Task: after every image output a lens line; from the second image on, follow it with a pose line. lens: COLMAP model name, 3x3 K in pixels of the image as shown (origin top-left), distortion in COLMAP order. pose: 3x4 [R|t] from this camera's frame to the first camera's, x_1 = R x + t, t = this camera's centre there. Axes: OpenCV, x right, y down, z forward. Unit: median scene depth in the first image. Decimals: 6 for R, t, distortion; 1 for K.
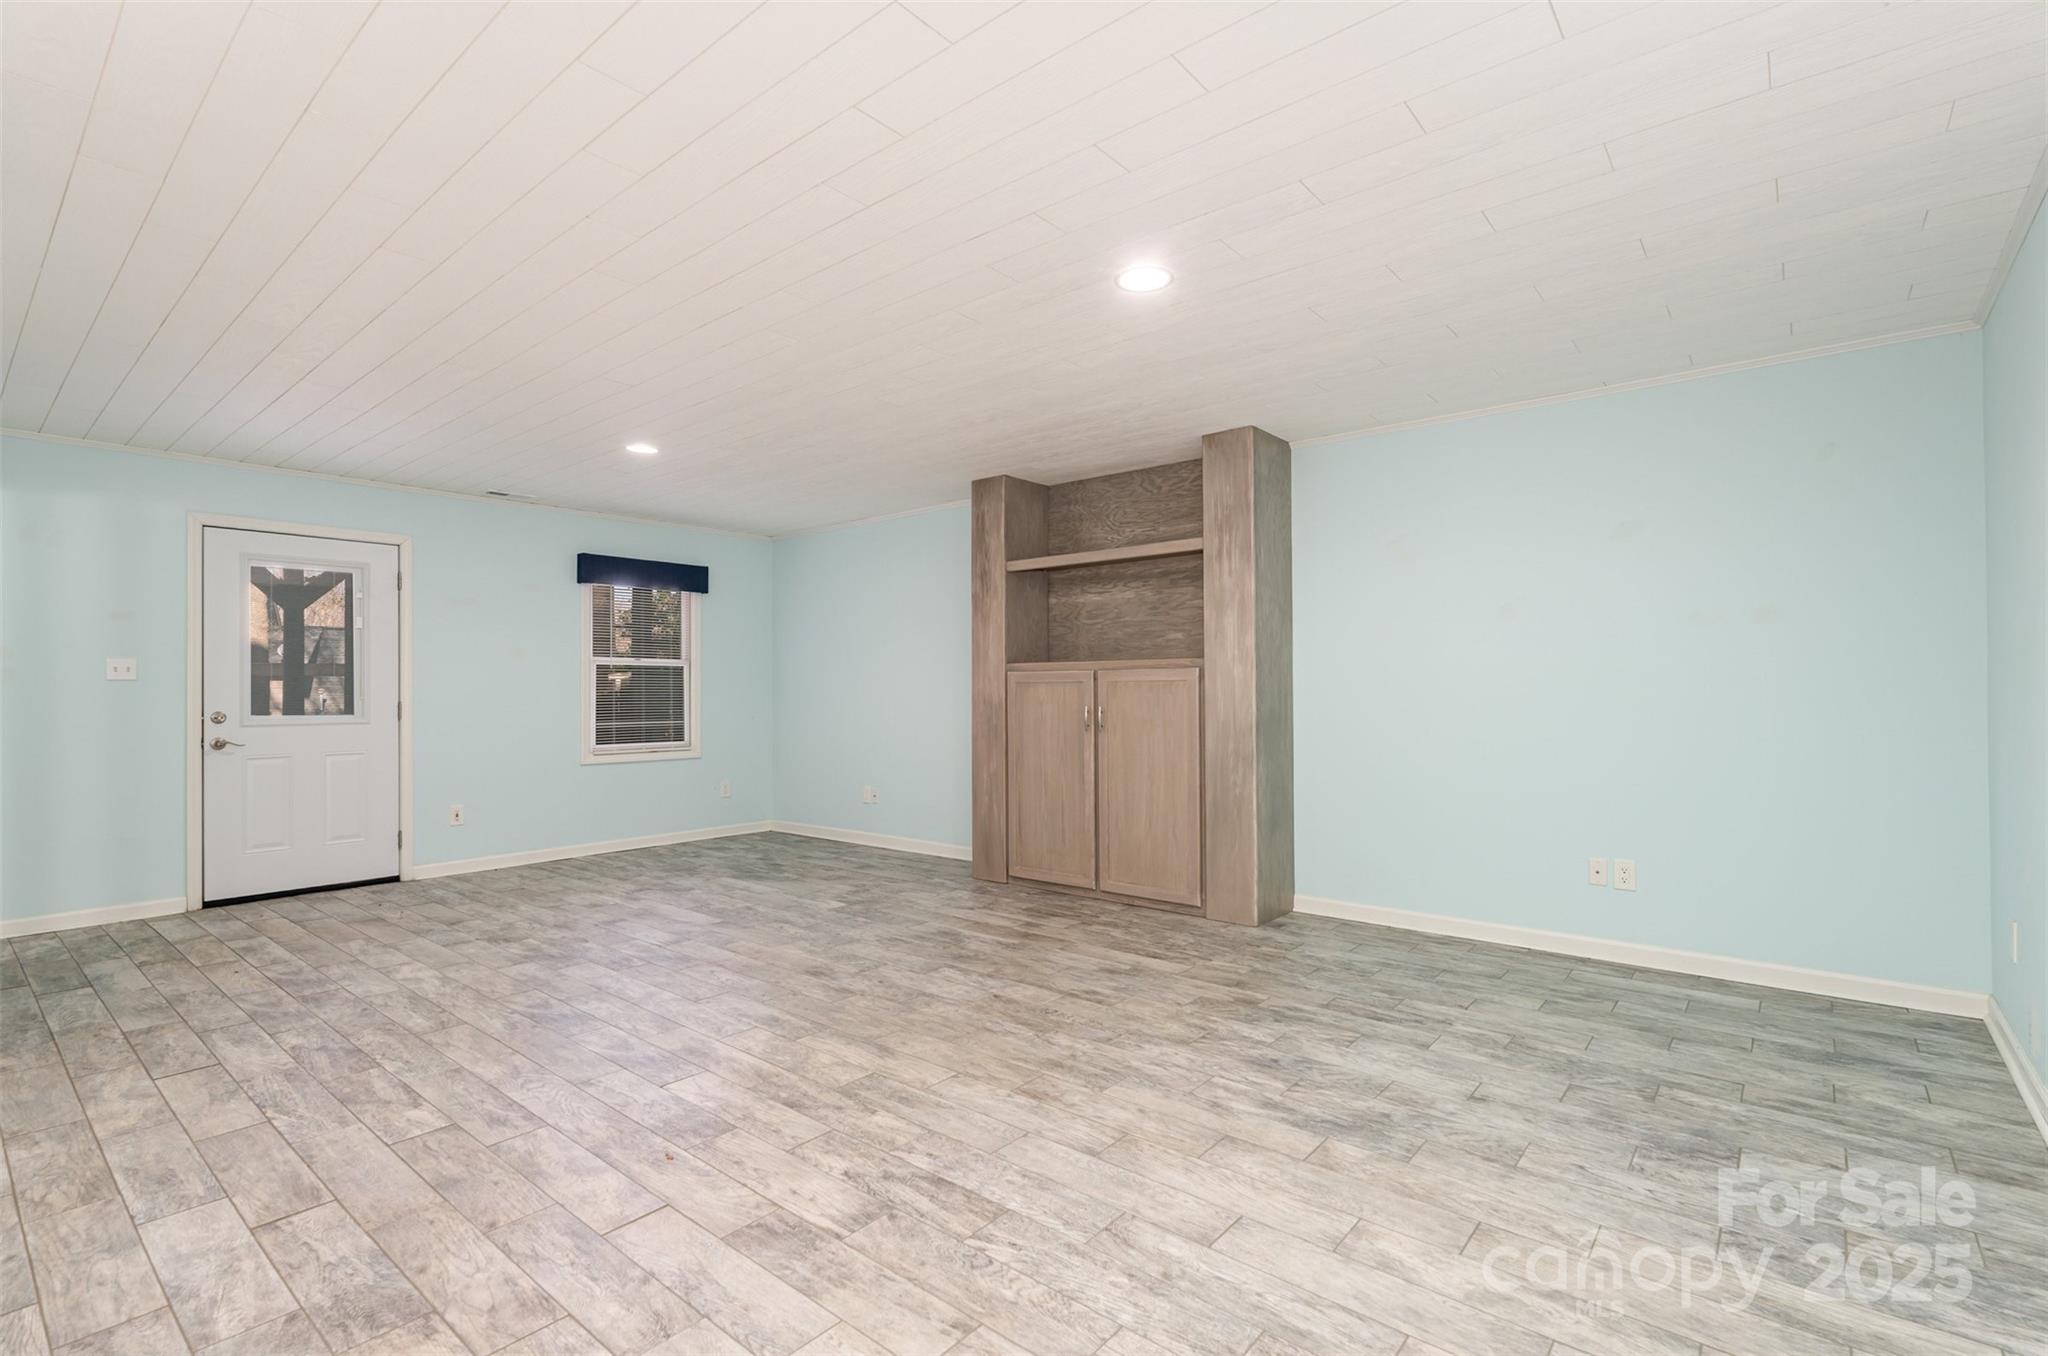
lens RADIAL K [[925.7, 0, 1024.0], [0, 925.7, 678.0], [0, 0, 1]] dist [-0.001158, -0.000640]
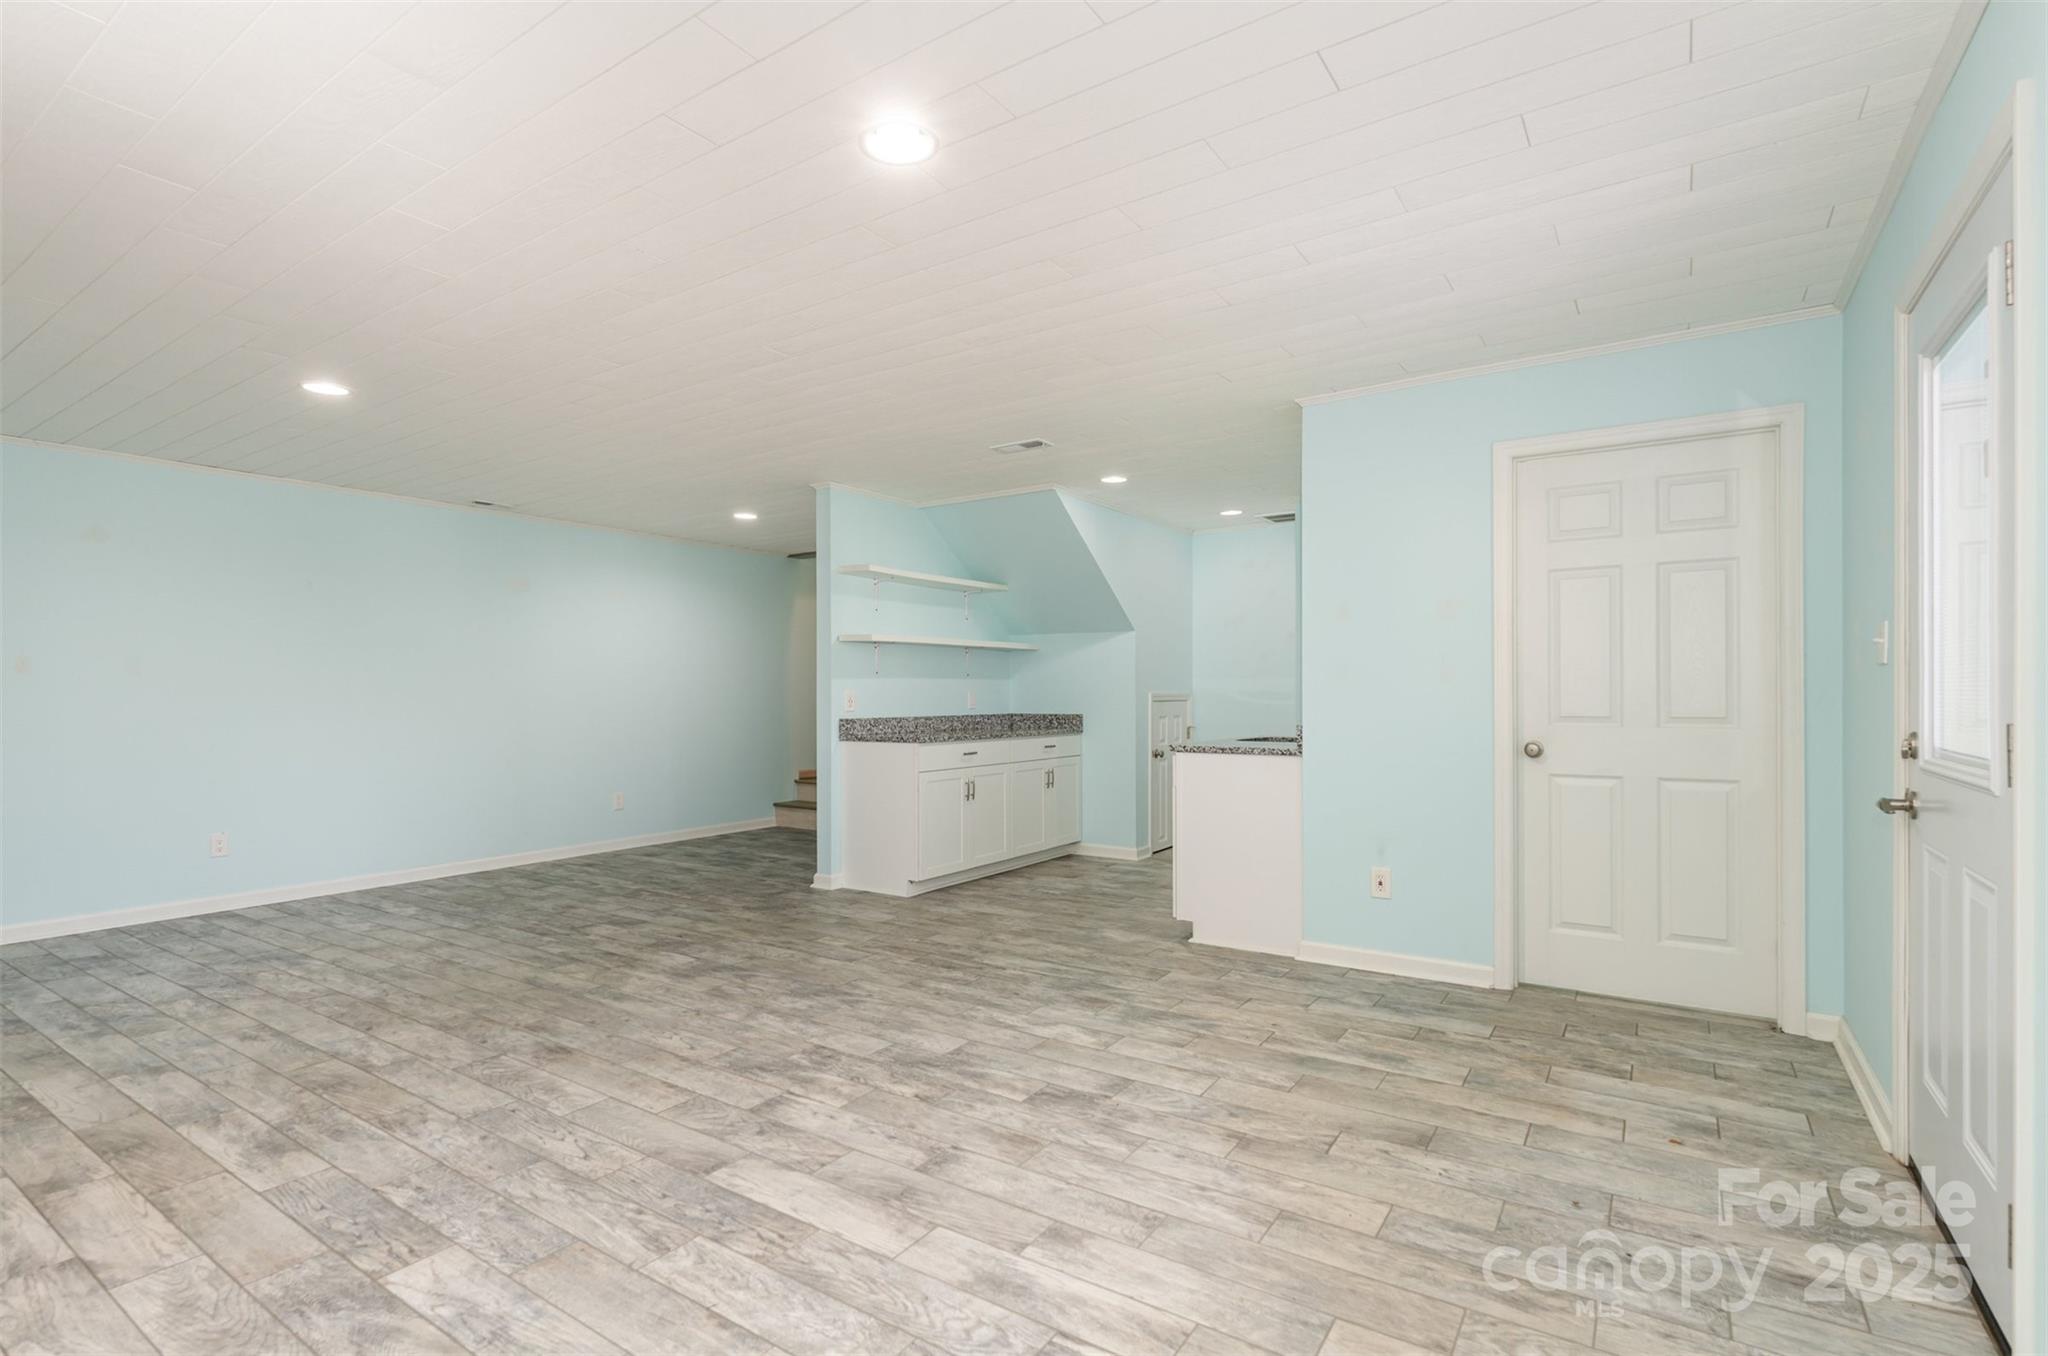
lens RADIAL K [[959.0, 0, 1024.0], [0, 959.0, 678.0], [0, 0, 1]] dist [0.000459, -0.000103]
pose [[-0.994104, 0.009063, -0.108055, -0.581418], [0.012344, 0.999482, -0.029734, 0.025924], [0.107730, -0.030892, -0.993700, 2.026790]]
